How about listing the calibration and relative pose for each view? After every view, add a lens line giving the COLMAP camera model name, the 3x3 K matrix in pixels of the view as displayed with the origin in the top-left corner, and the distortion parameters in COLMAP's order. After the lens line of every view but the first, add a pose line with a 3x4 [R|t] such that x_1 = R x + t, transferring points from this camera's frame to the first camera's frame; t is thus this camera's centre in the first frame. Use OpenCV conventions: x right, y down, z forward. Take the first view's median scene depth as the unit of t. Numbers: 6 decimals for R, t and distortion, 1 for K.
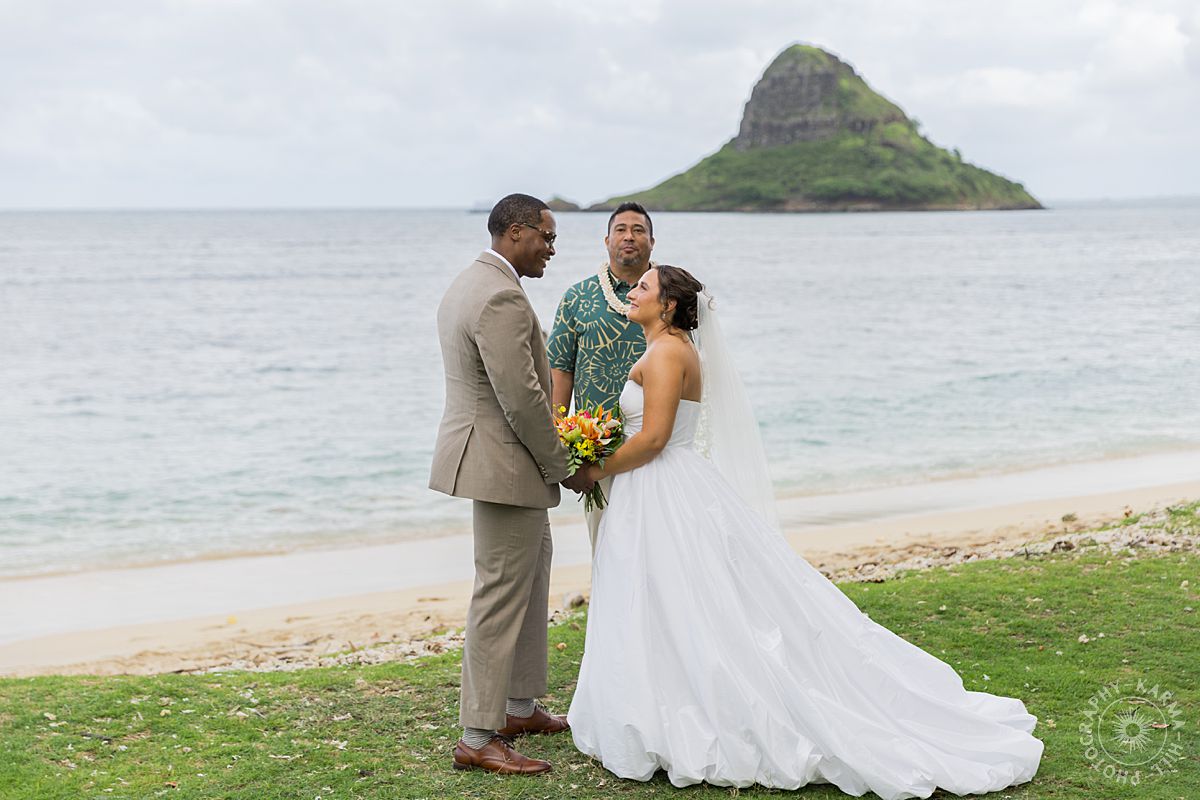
lens RADIAL K [[2419.5, 0, 592.3], [0, 2419.5, 400.2], [0, 0, 1]] dist [-0.046772, 0.000000]
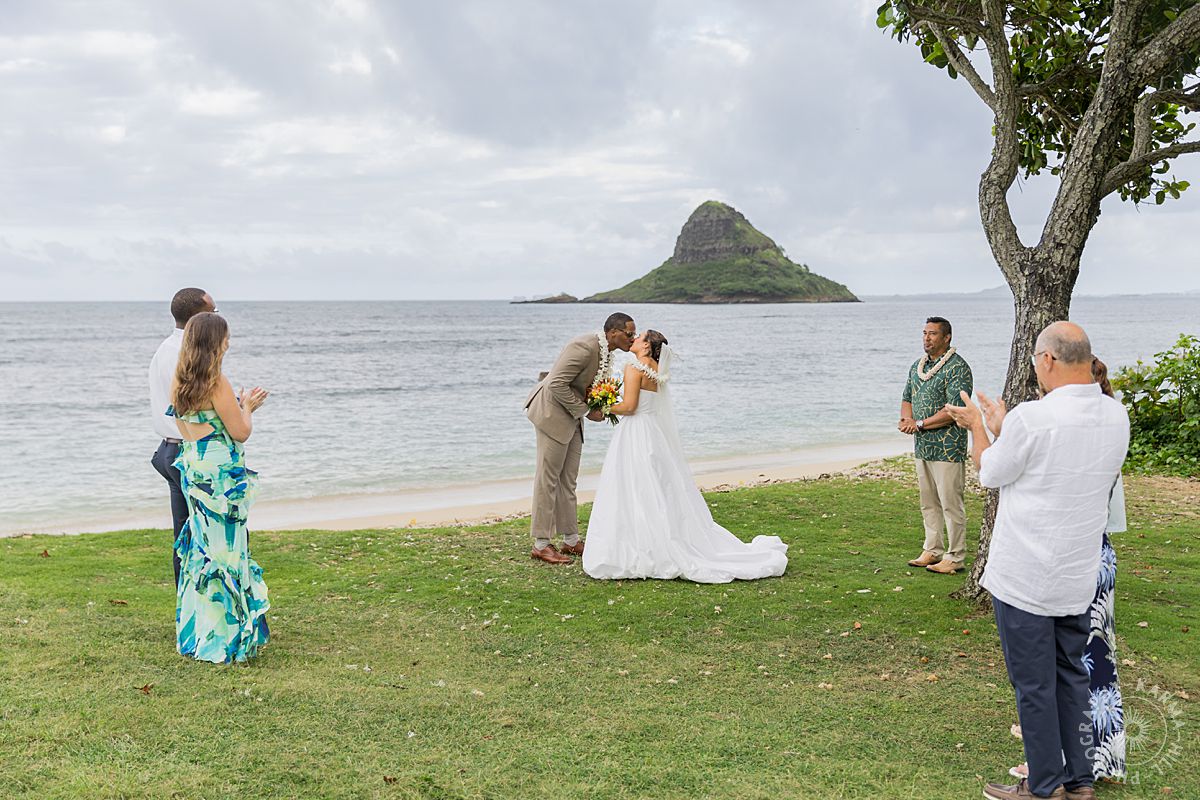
lens RADIAL K [[1585.4, 0, 597.1], [0, 1585.4, 399.6], [0, 0, 1]] dist [-0.049008, 0.000000]
pose [[0.999979, -0.000617, 0.006458, 0.006833], [0.000729, 0.999850, -0.017302, 0.022807], [-0.006447, 0.017306, 0.999829, -0.274849]]
